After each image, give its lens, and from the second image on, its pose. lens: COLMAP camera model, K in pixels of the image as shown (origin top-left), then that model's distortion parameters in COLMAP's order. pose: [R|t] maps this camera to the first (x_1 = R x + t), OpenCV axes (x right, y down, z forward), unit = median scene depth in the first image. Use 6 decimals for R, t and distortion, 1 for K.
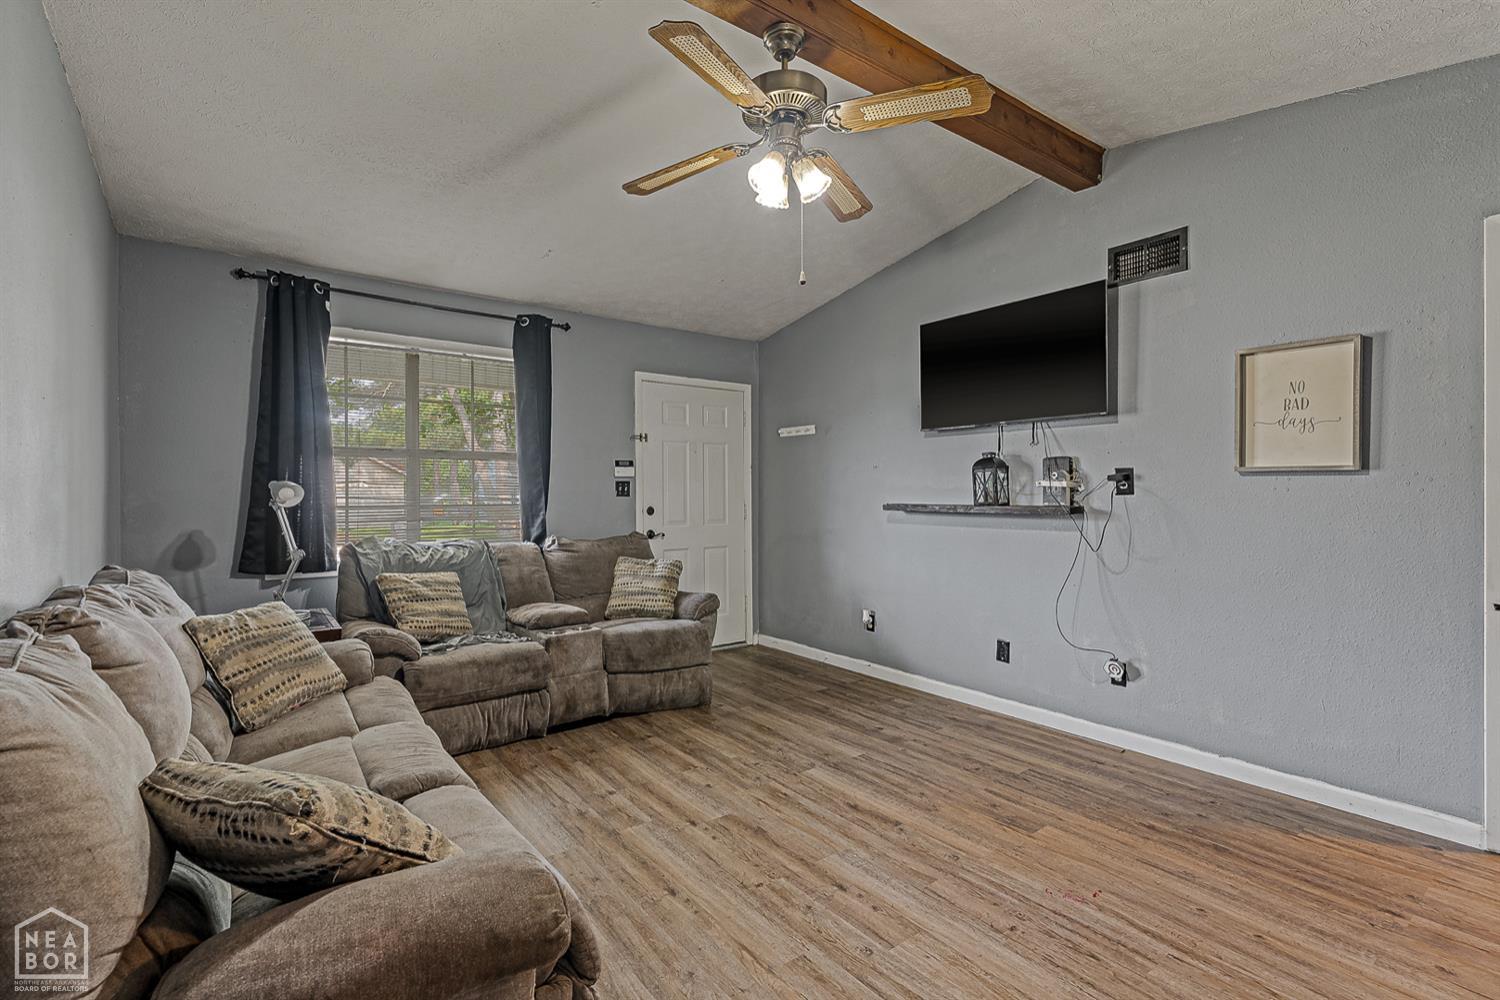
lens RADIAL K [[688.1, 0, 755.0], [0, 688.1, 503.8], [0, 0, 1]] dist [-0.006976, 0.003014]
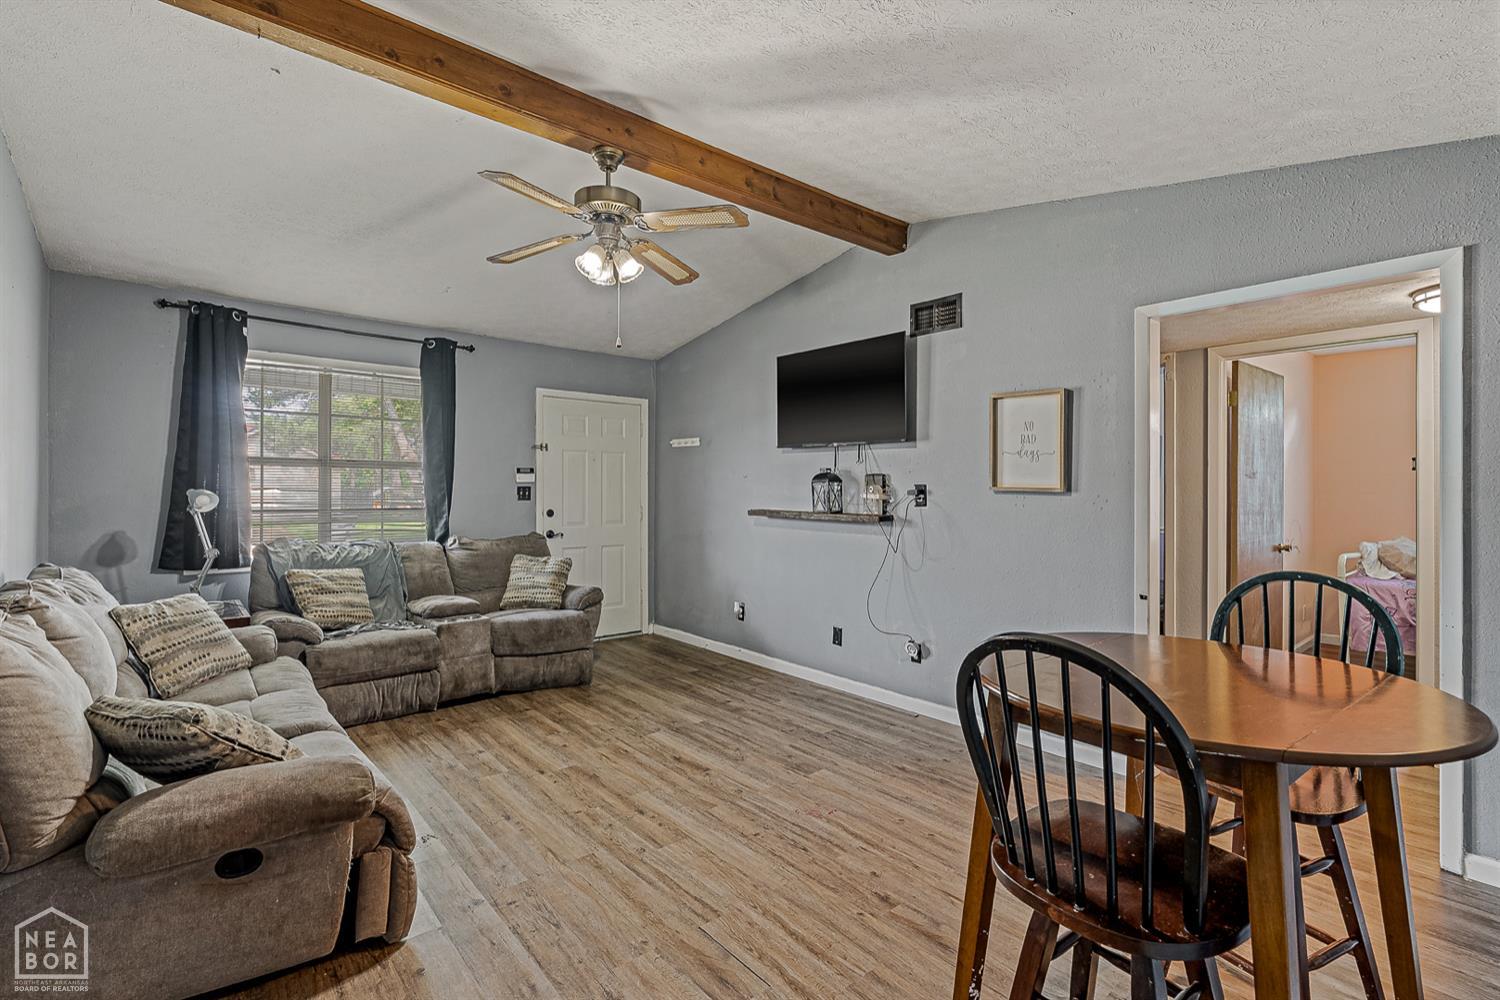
lens RADIAL K [[688.1, 0, 753.2], [0, 688.1, 495.5], [0, 0, 1]] dist [-0.006976, 0.003014]
pose [[0.997763, 0.008872, 0.066256, 0.161641], [-0.008582, 0.999952, -0.004659, -0.025025], [-0.066294, 0.004080, 0.997792, -0.208653]]
